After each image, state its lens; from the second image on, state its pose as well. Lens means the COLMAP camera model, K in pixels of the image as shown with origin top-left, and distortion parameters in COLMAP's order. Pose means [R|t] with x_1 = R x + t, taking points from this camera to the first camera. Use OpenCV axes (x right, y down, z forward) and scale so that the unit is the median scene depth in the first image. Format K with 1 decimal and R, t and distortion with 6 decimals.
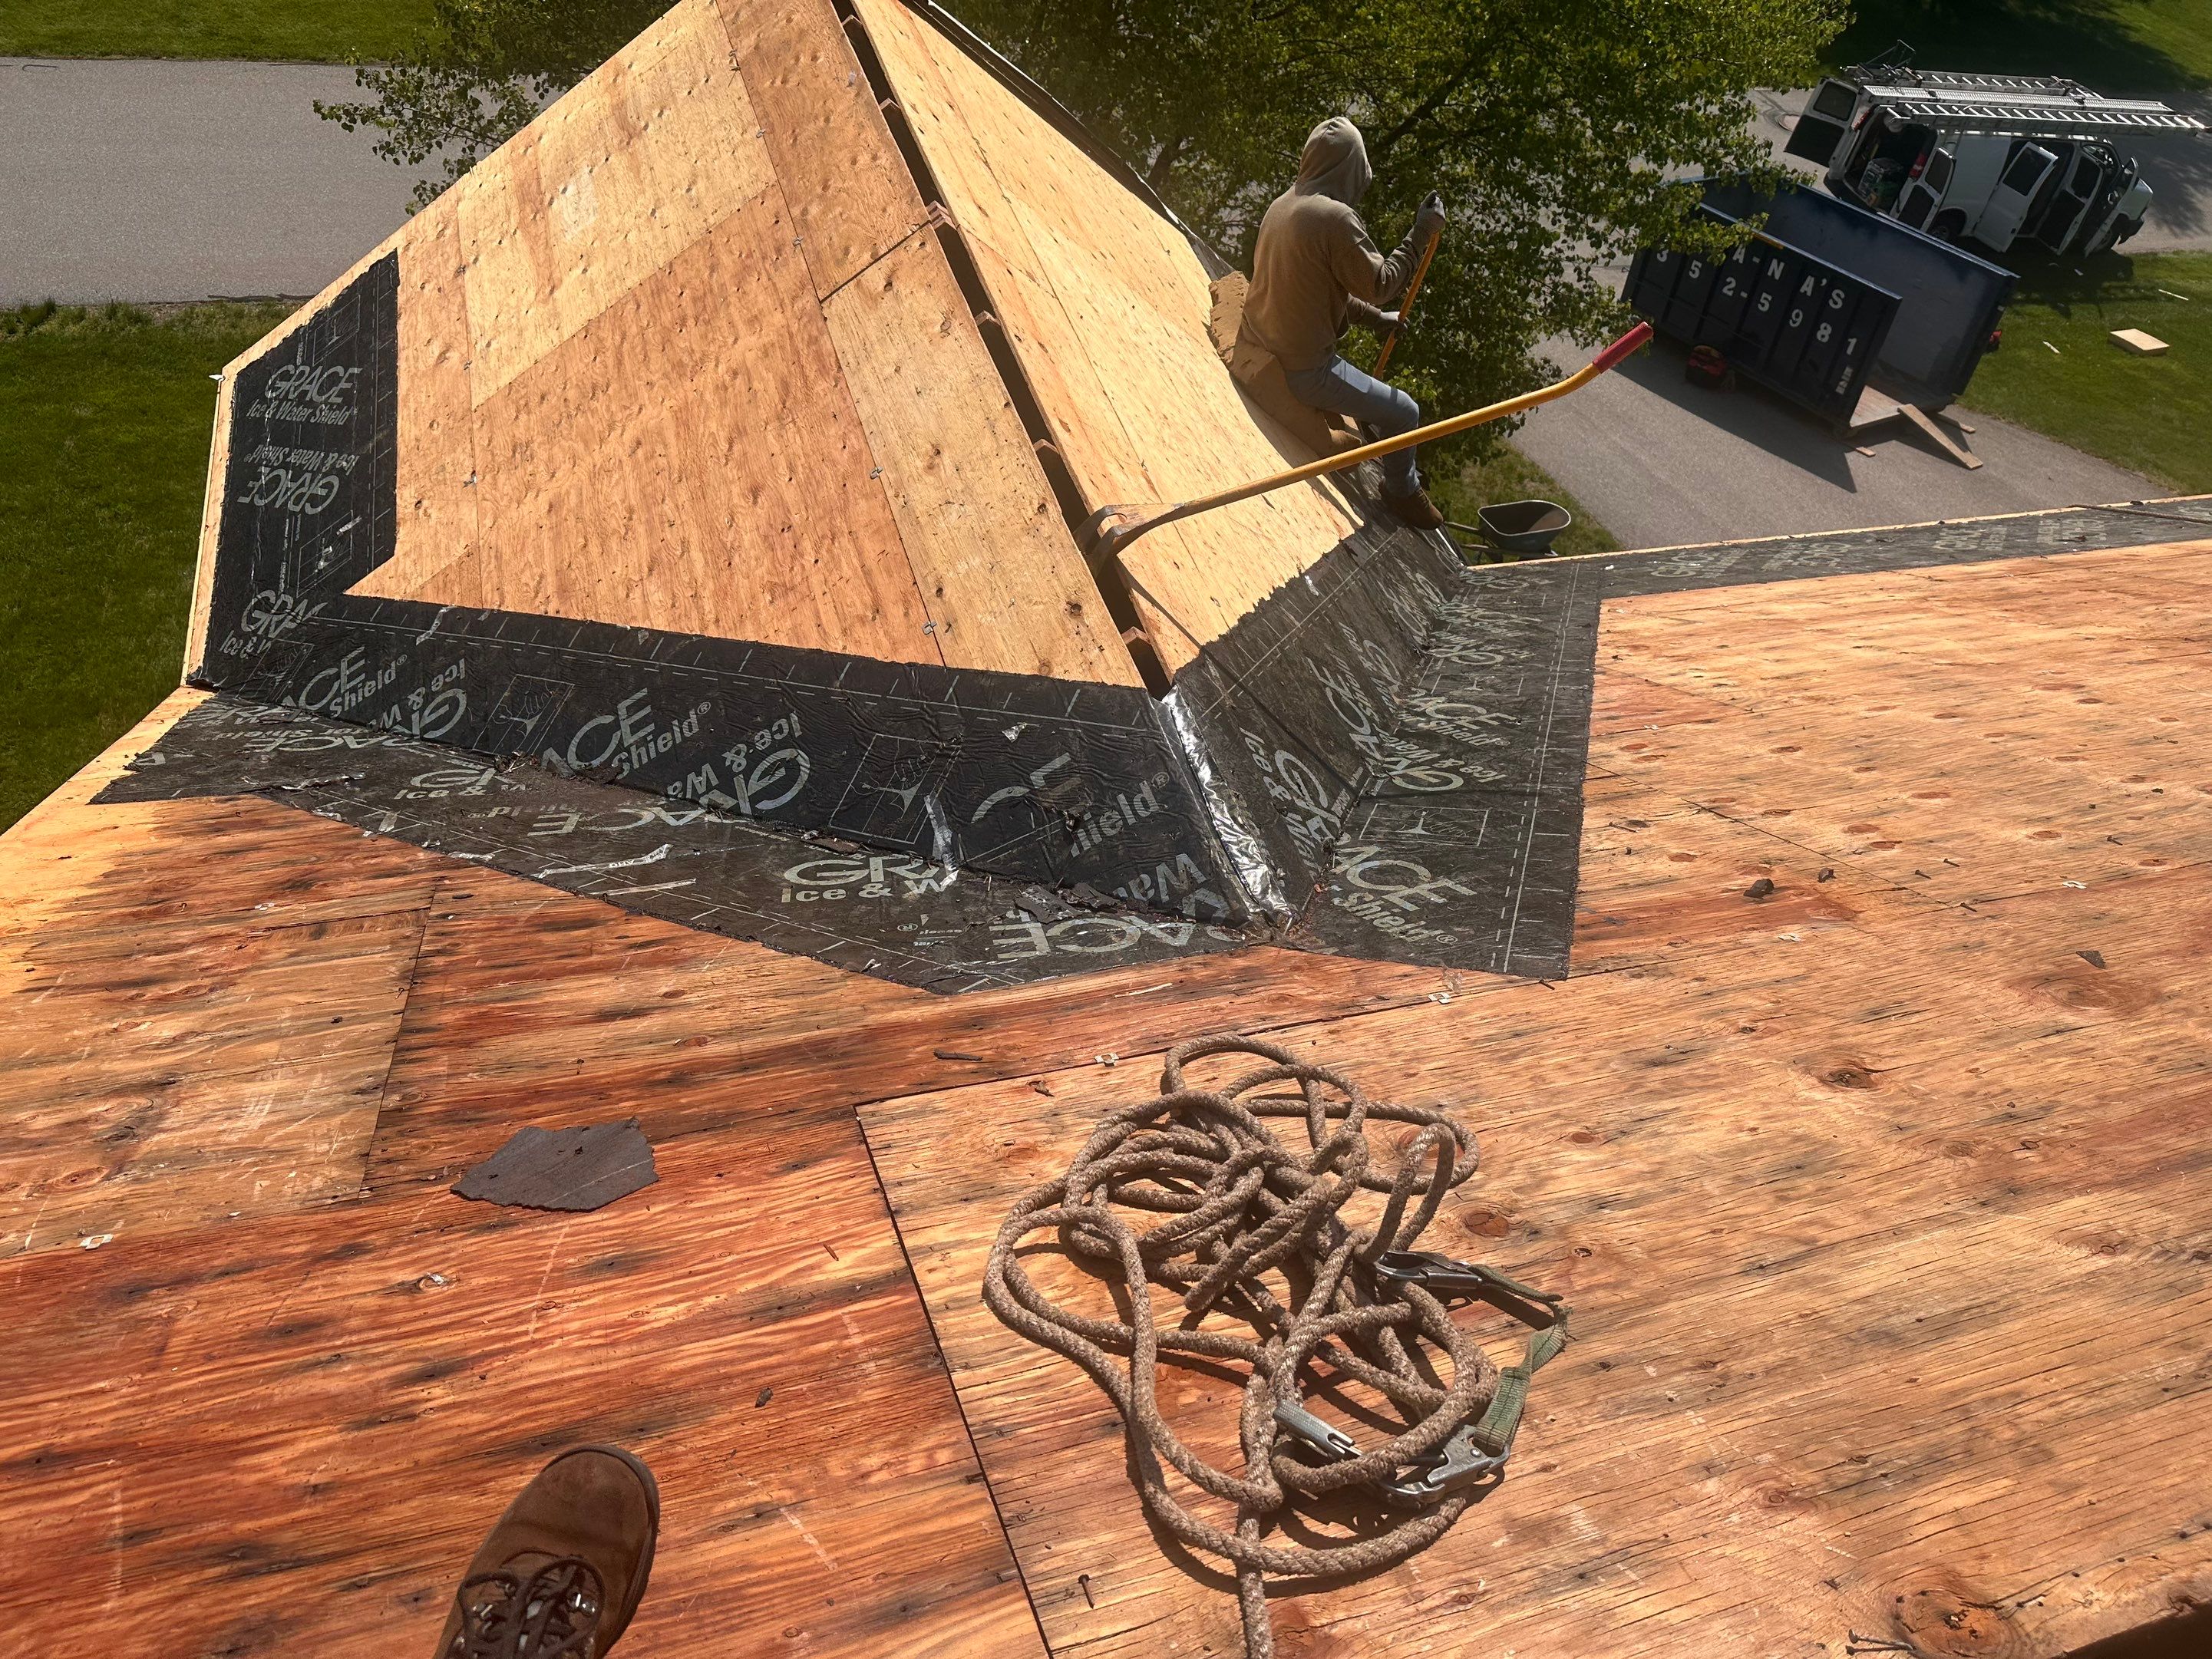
lens RADIAL K [[1566.2, 0, 1106.0], [0, 1566.2, 829.5], [0, 0, 1]] dist [0.007034, -0.007176]
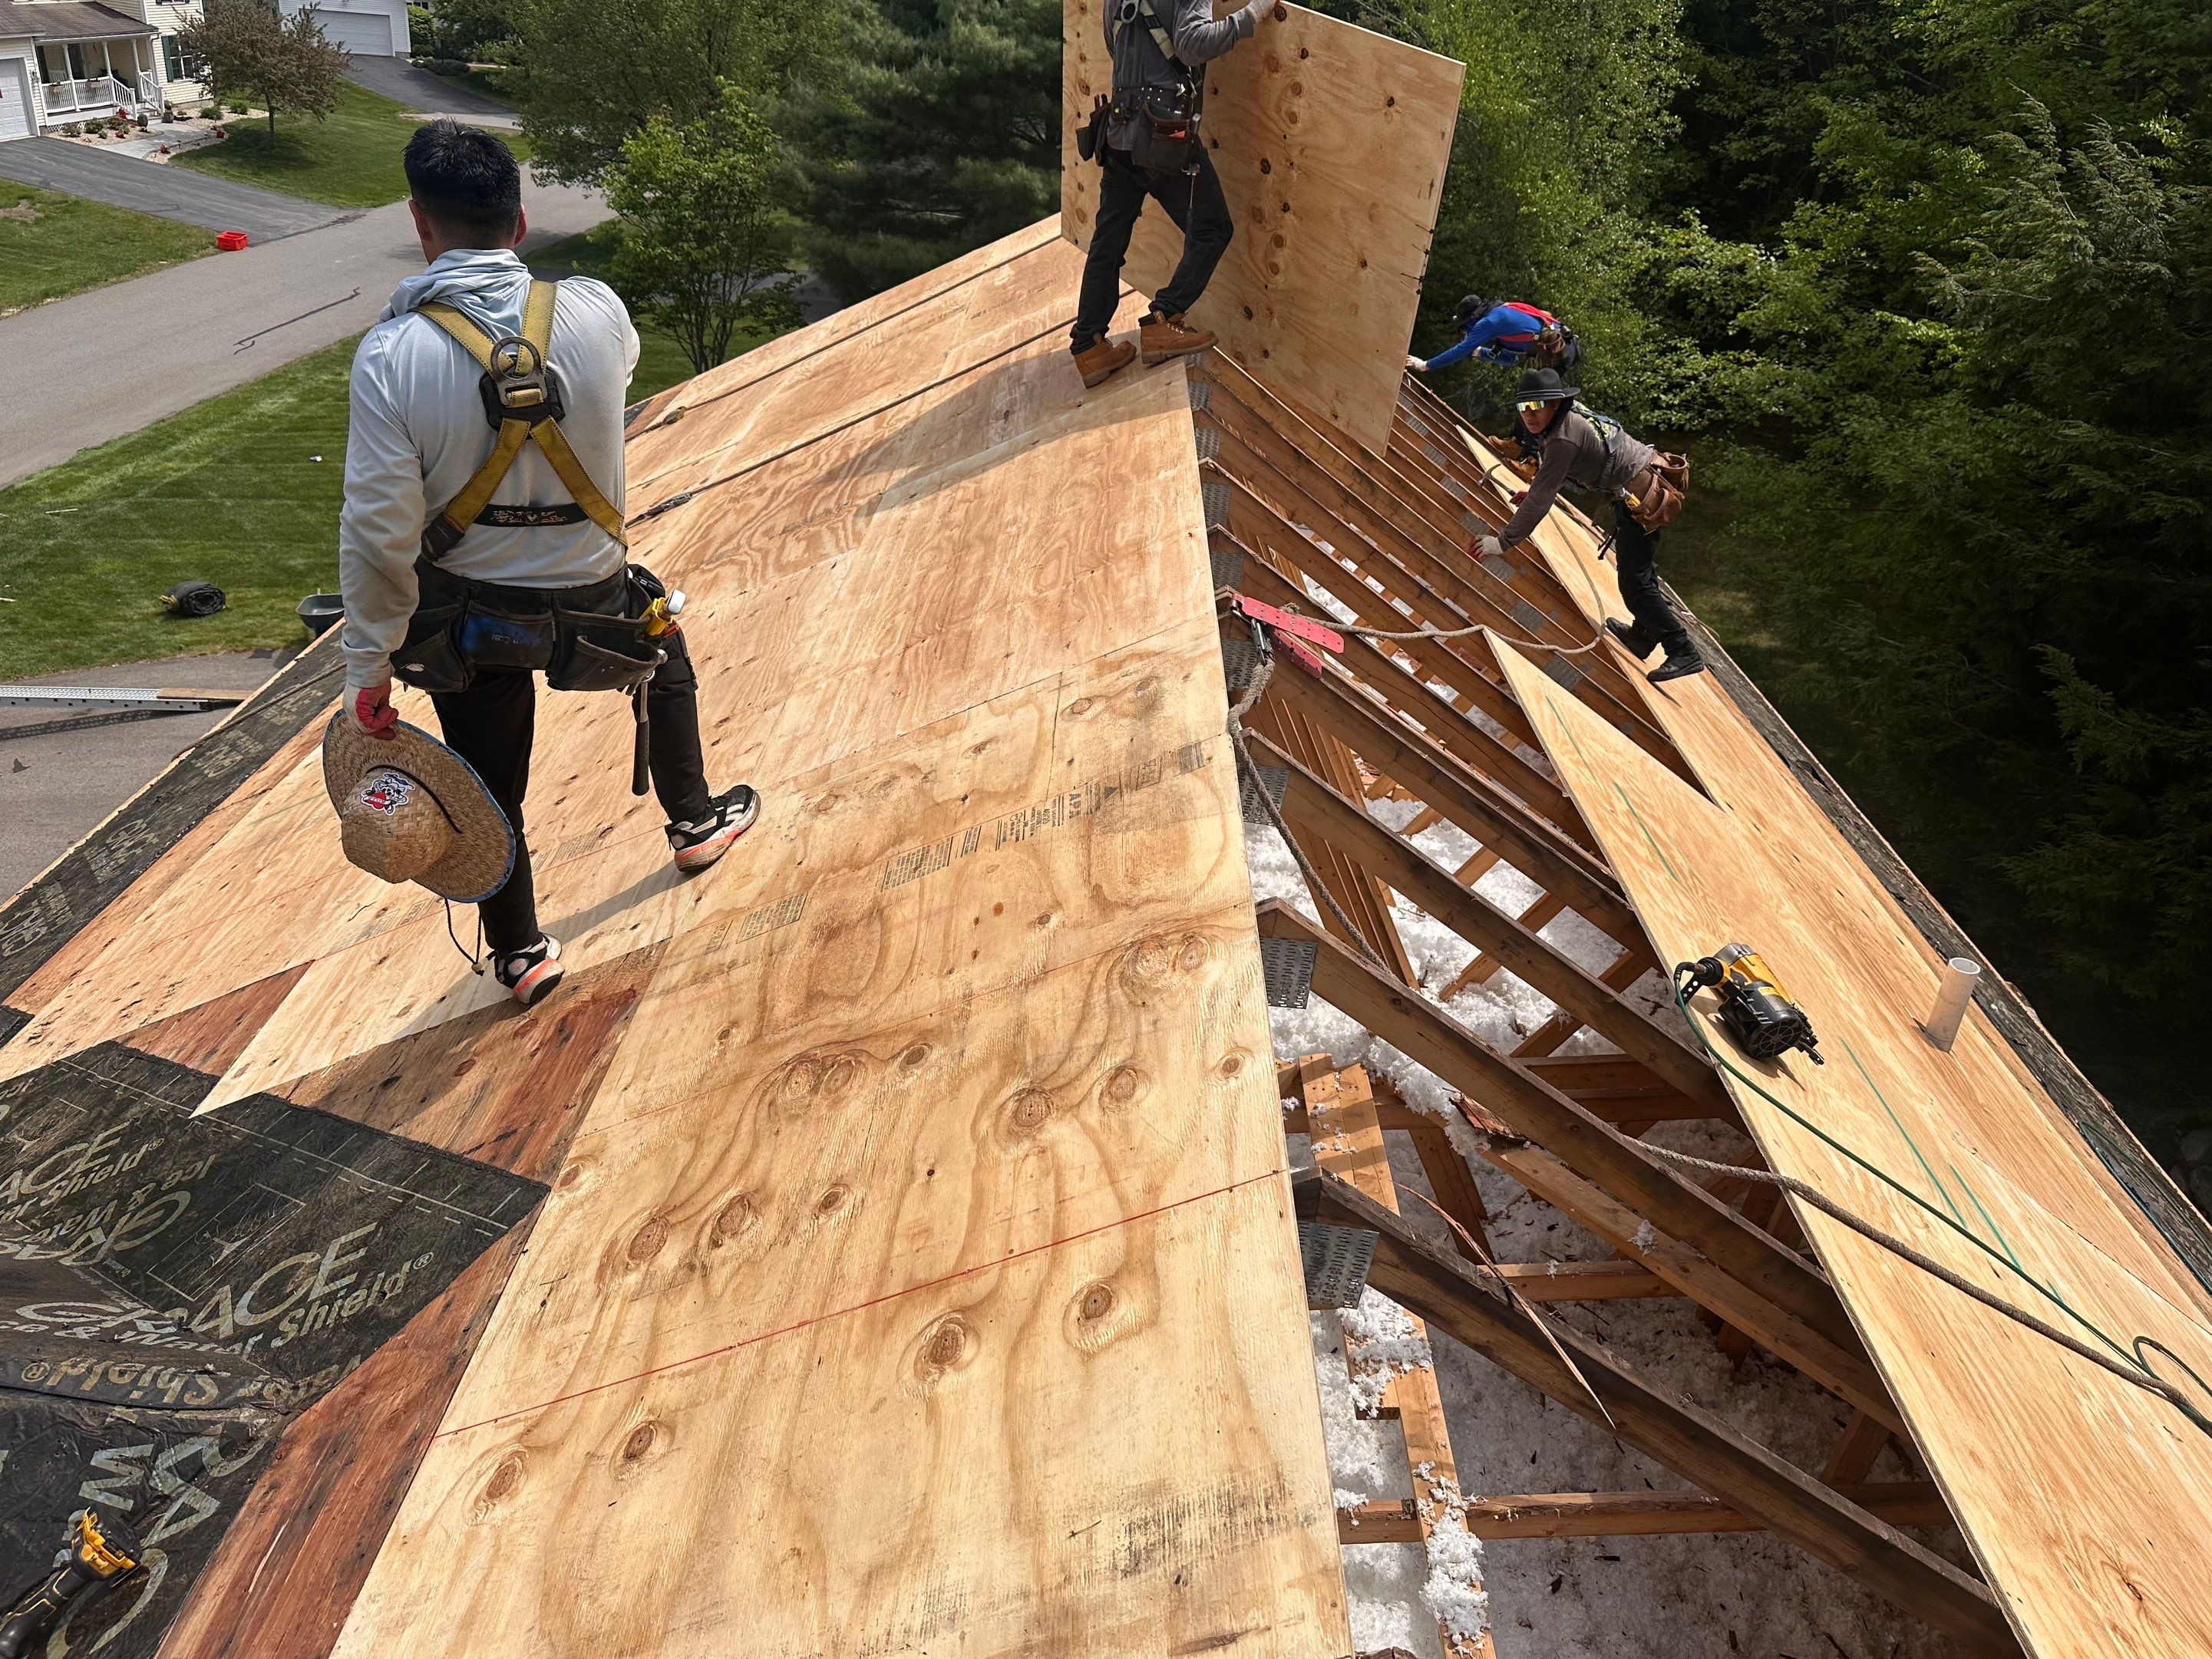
lens RADIAL K [[1564.1, 0, 1116.7], [0, 1564.1, 829.0], [0, 0, 1]] dist [0.003741, -0.005976]
pose [[0.316343, -0.534322, 0.783854, -0.224344], [0.626185, 0.738314, 0.250568, -0.086652], [-0.712615, 0.411572, 0.568145, 0.026513]]
